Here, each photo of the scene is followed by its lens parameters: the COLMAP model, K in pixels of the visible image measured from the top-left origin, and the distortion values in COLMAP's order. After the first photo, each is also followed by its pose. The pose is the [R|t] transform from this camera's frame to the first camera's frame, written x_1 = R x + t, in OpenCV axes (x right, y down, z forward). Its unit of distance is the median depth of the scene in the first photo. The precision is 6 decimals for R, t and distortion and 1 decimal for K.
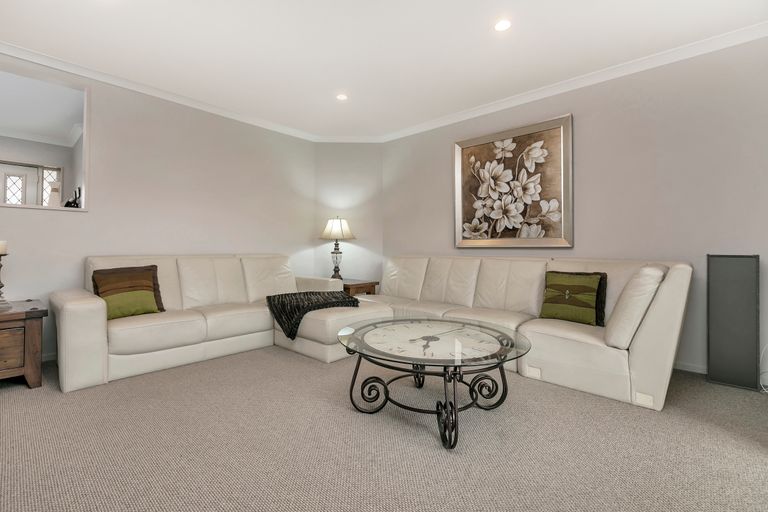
lens RADIAL K [[343.8, 0, 383.0], [0, 343.8, 250.6], [0, 0, 1]] dist [0.004794, -0.000162]
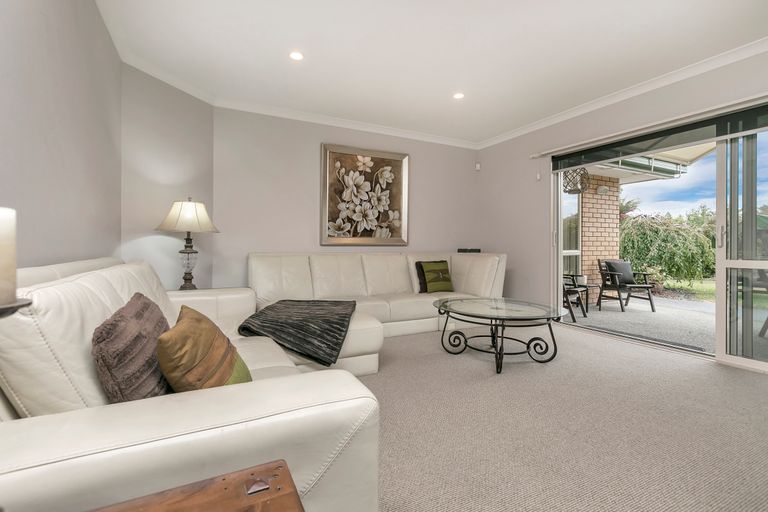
lens RADIAL K [[343.8, 0, 382.7], [0, 343.8, 251.9], [0, 0, 1]] dist [0.004794, -0.000162]
pose [[0.369609, -0.019734, 0.928978, -0.756360], [0.000627, 0.999780, 0.020989, -0.009558], [-0.929187, -0.007175, 0.369540, 0.485839]]
